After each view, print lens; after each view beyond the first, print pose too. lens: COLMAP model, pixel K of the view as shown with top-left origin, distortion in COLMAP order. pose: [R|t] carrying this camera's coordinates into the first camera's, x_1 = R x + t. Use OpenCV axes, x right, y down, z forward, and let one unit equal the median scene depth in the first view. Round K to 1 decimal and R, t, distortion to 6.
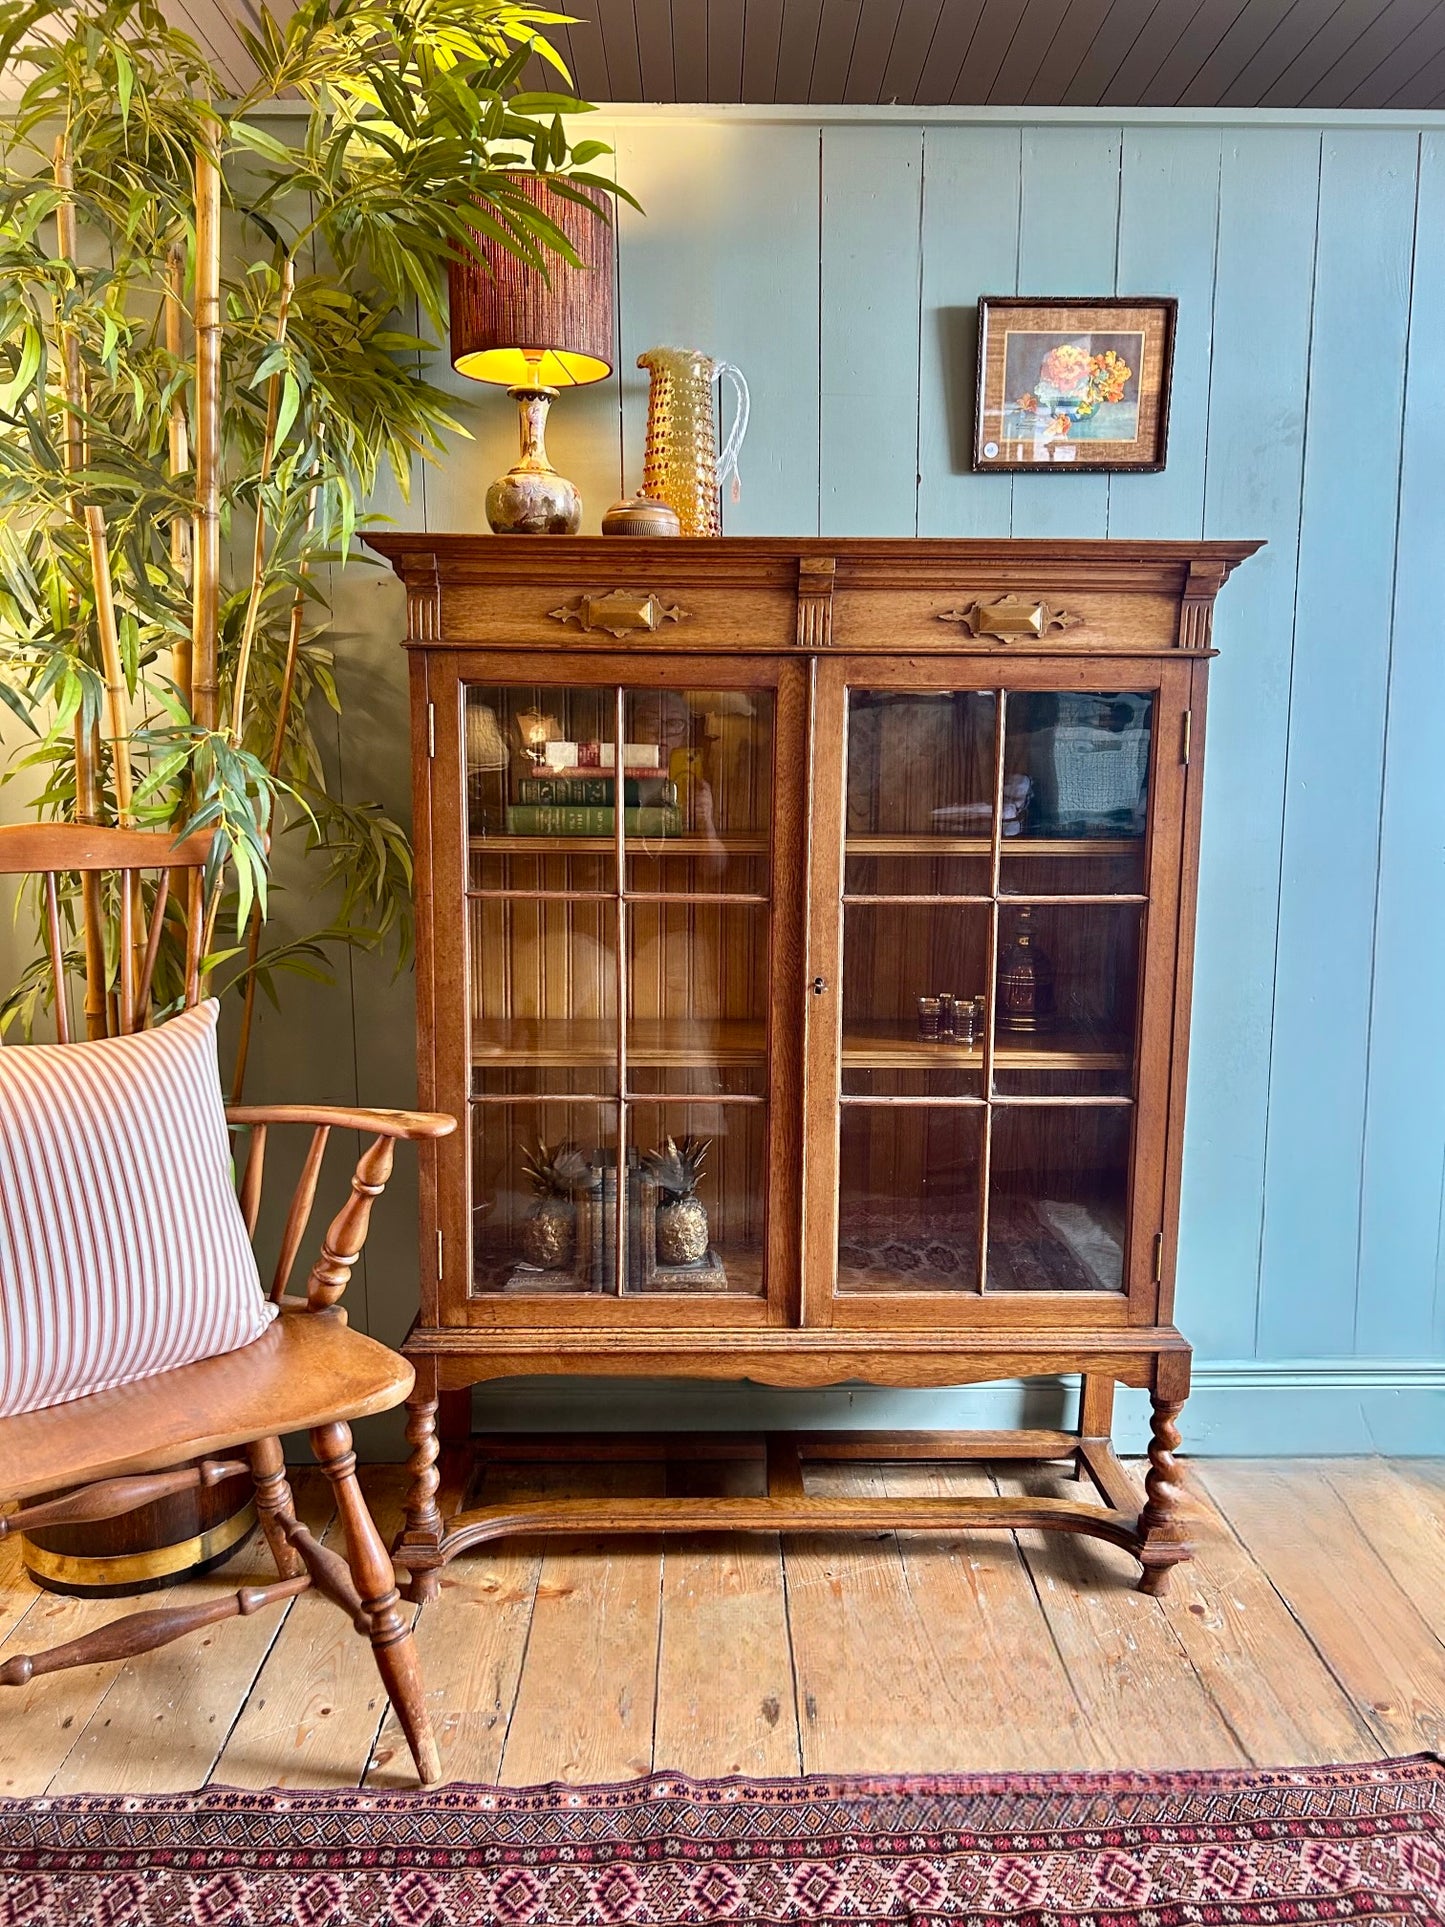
lens RADIAL K [[1460.0, 0, 732.9], [0, 1460.0, 1012.0], [0, 0, 1]] dist [0.037634, -0.051218]
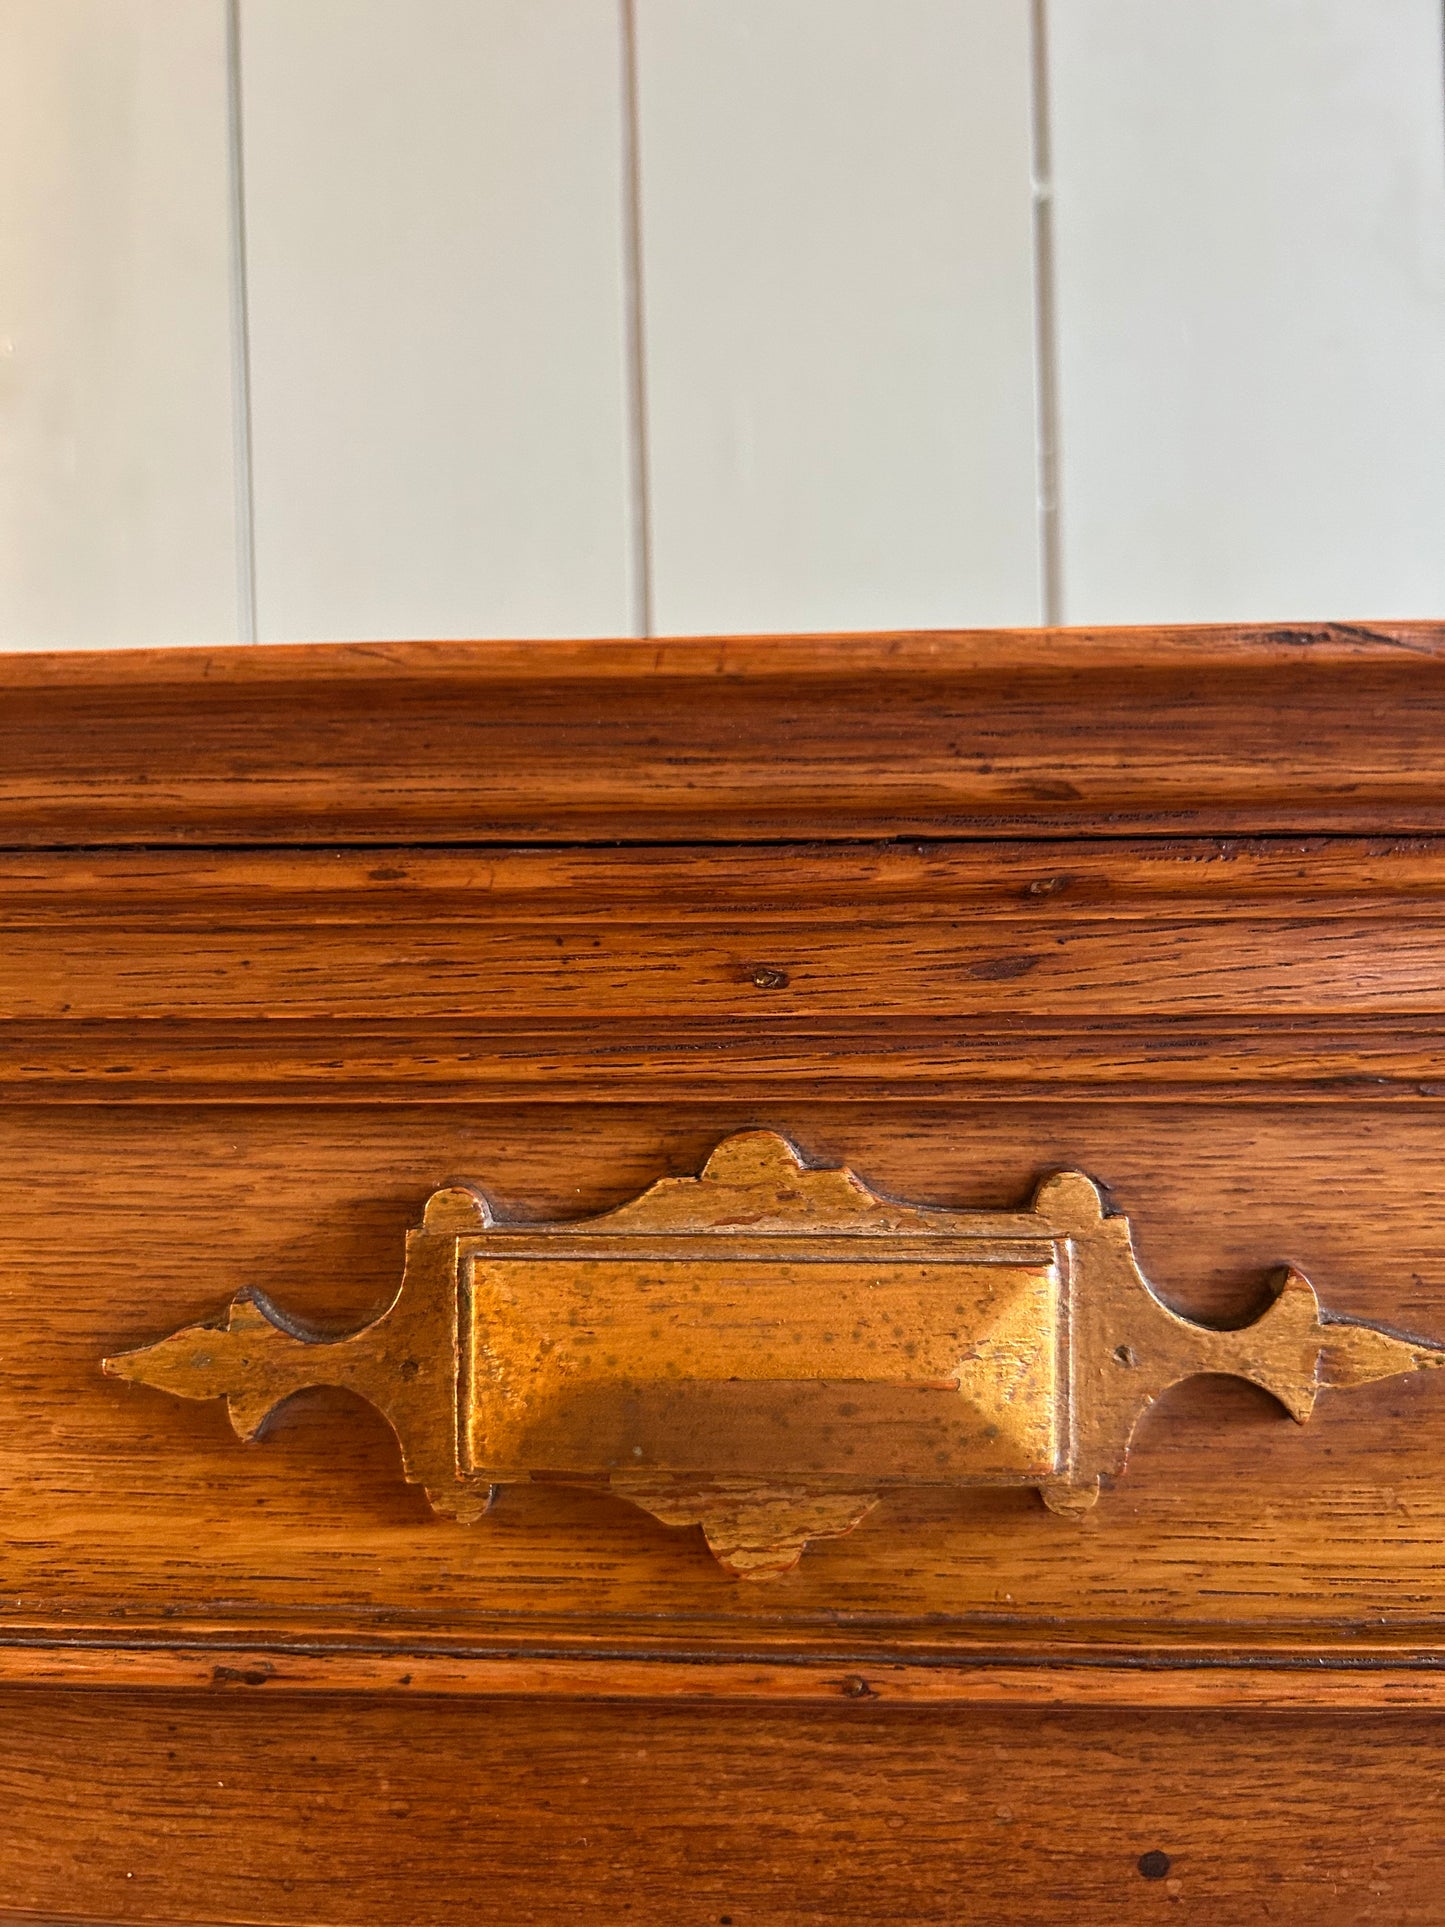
lens RADIAL K [[1460.0, 0, 727.4], [0, 1460.0, 1000.1], [0, 0, 1]] dist [0.037634, -0.051218]
pose [[0.997625, -0.010987, -0.068001, -0.072136], [0.003156, 0.993450, -0.114222, -0.284672], [0.068811, 0.113736, 0.991125, 0.888097]]
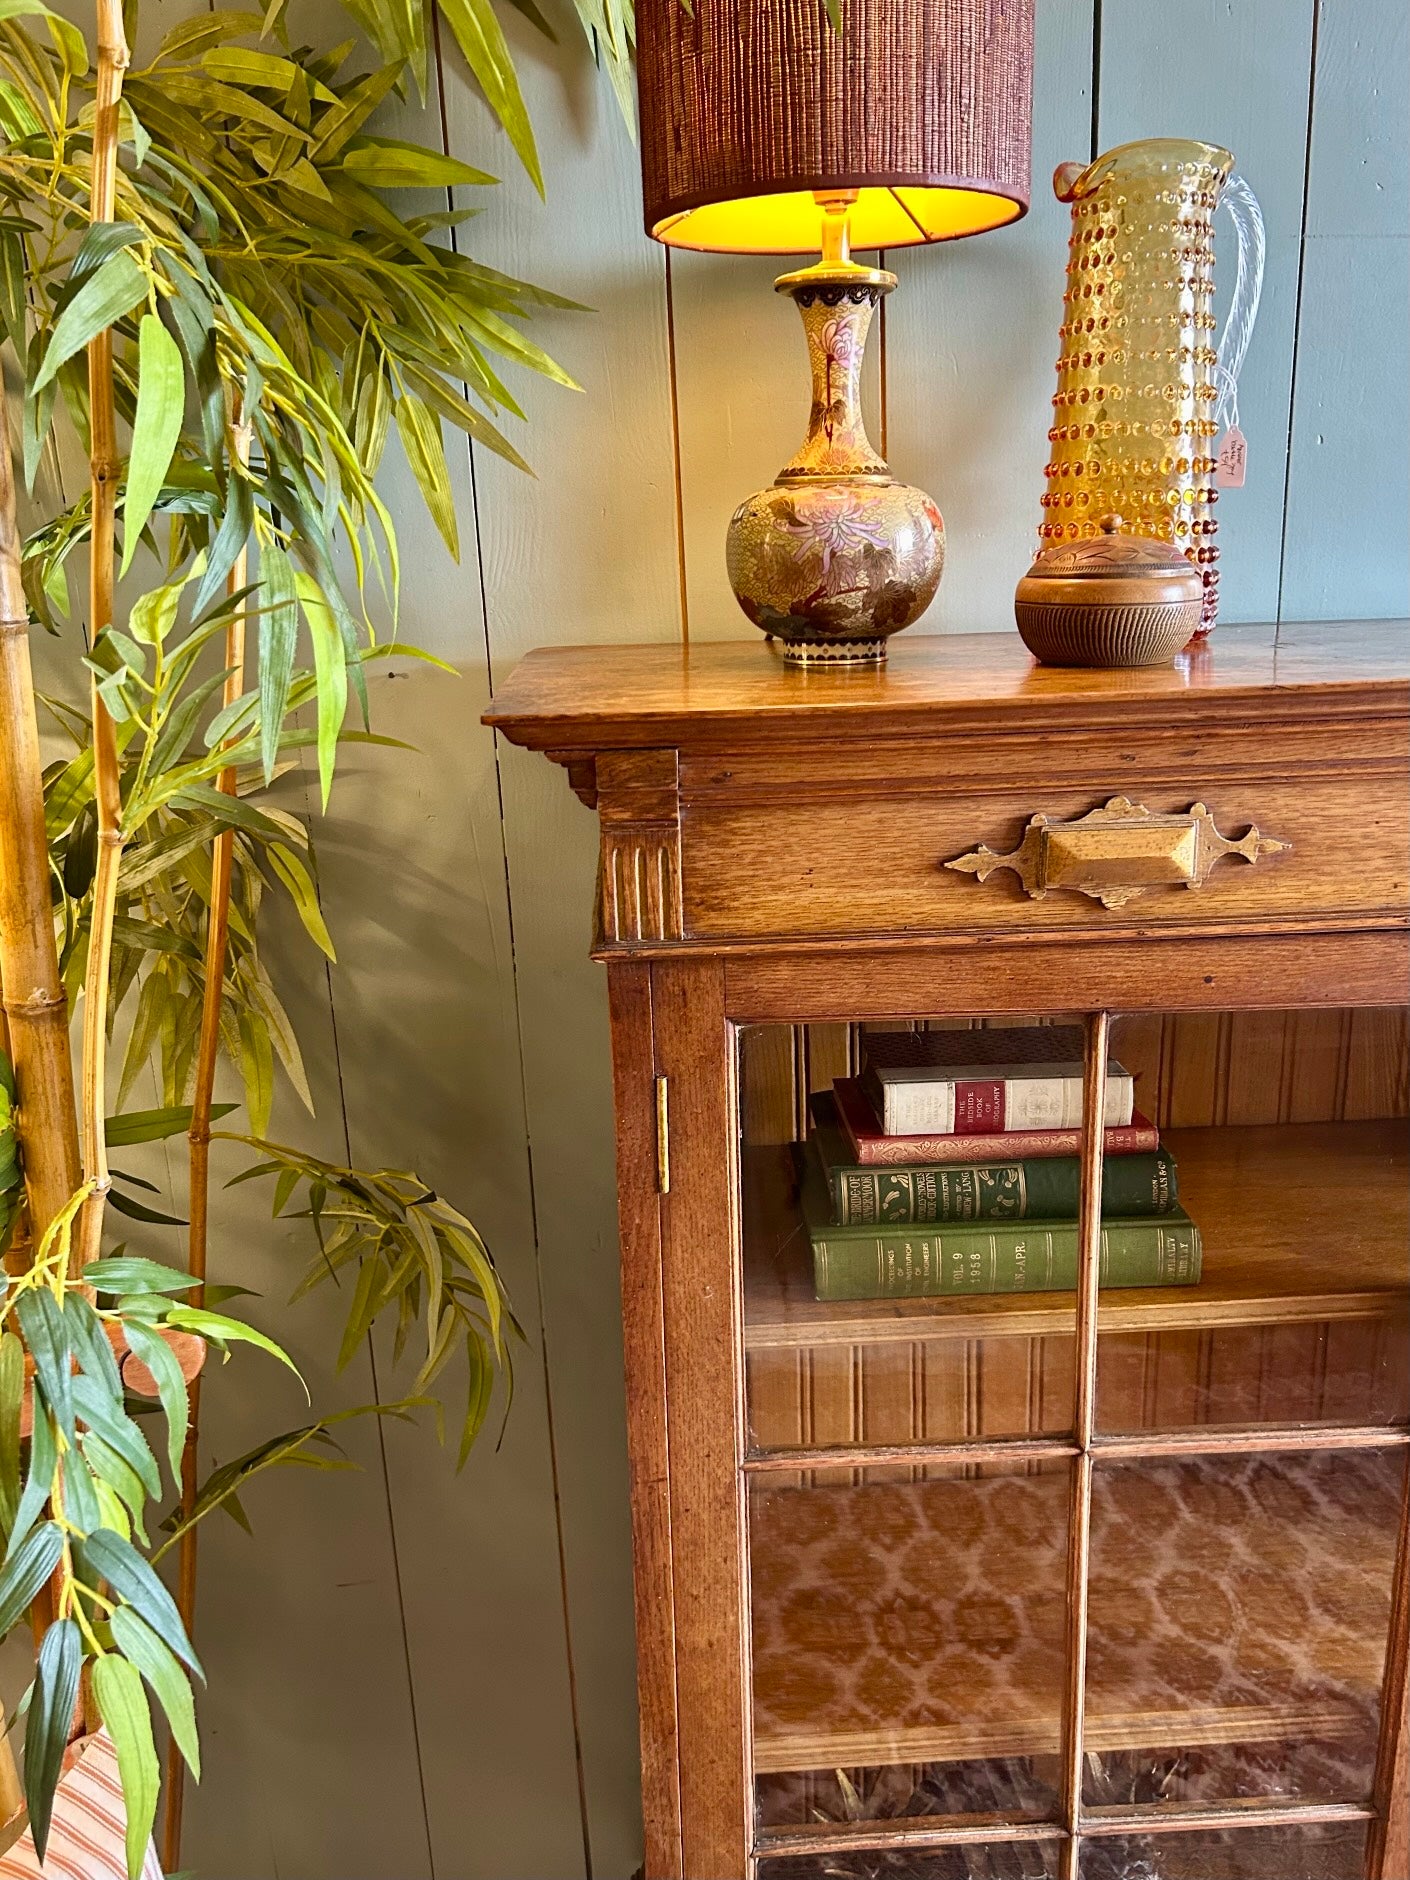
lens RADIAL K [[1501.0, 0, 668.0], [0, 1501.0, 932.8], [0, 0, 1]] dist [0.015439, -0.013527]
pose [[0.999014, -0.044284, -0.003017, -0.201967], [0.044354, 0.993362, 0.106135, -0.299328], [-0.001703, -0.106164, 0.994347, 0.577211]]
